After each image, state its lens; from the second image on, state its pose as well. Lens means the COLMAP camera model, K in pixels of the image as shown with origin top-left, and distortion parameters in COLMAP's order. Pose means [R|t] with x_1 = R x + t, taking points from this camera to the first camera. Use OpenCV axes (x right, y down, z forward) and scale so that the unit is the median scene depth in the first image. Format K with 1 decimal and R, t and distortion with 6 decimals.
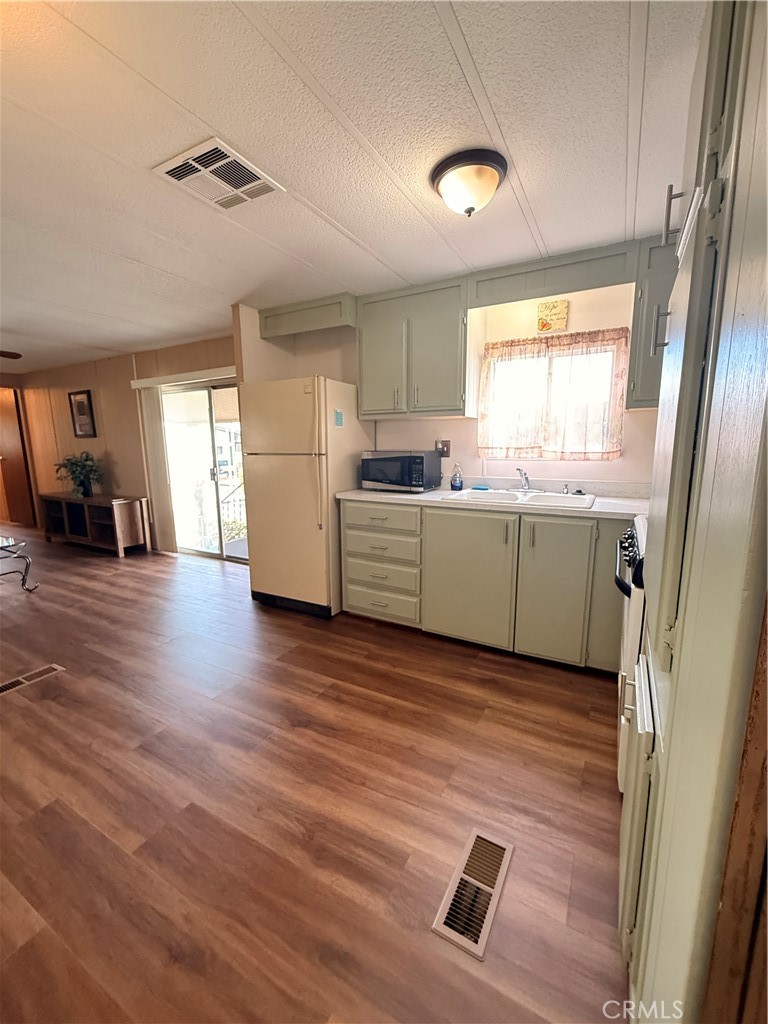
lens RADIAL K [[419.5, 0, 382.7], [0, 419.5, 514.4], [0, 0, 1]] dist [-0.000239, -0.000159]
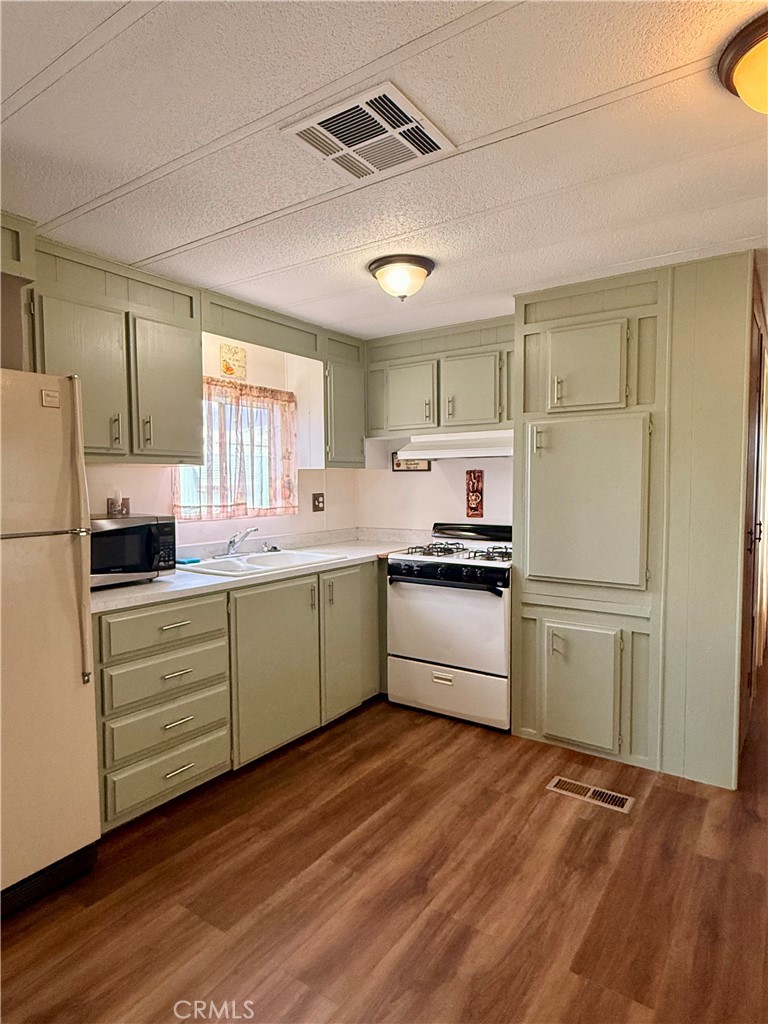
lens RADIAL K [[589.1, 0, 390.2], [0, 589.1, 513.0], [0, 0, 1]] dist [0.000778, 0.000216]
pose [[0.094107, -0.044243, 0.994579, -0.727986], [0.172649, 0.984601, 0.027463, -0.107745], [-0.980478, 0.169128, 0.100296, 0.511445]]
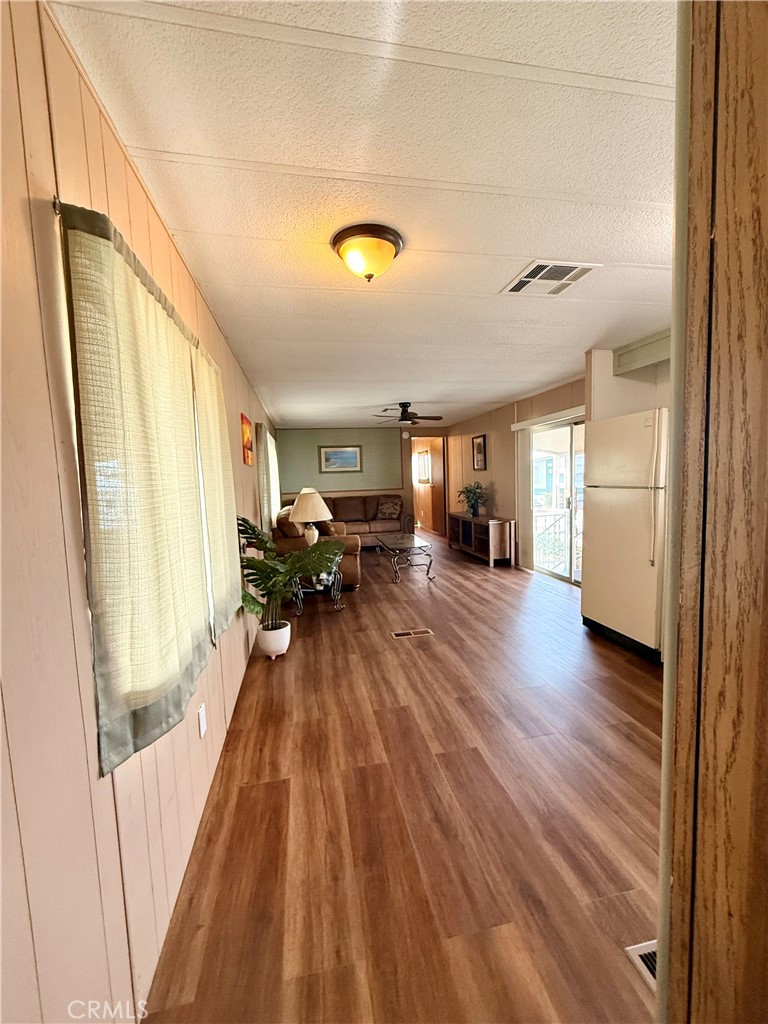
lens RADIAL K [[419.5, 0, 382.3], [0, 419.5, 514.2], [0, 0, 1]] dist [-0.000239, -0.000159]
pose [[0.640233, 0.055246, -0.766192, 0.165995], [-0.100525, 0.994859, -0.012265, -0.007522], [0.761575, 0.084874, 0.642495, -0.080550]]
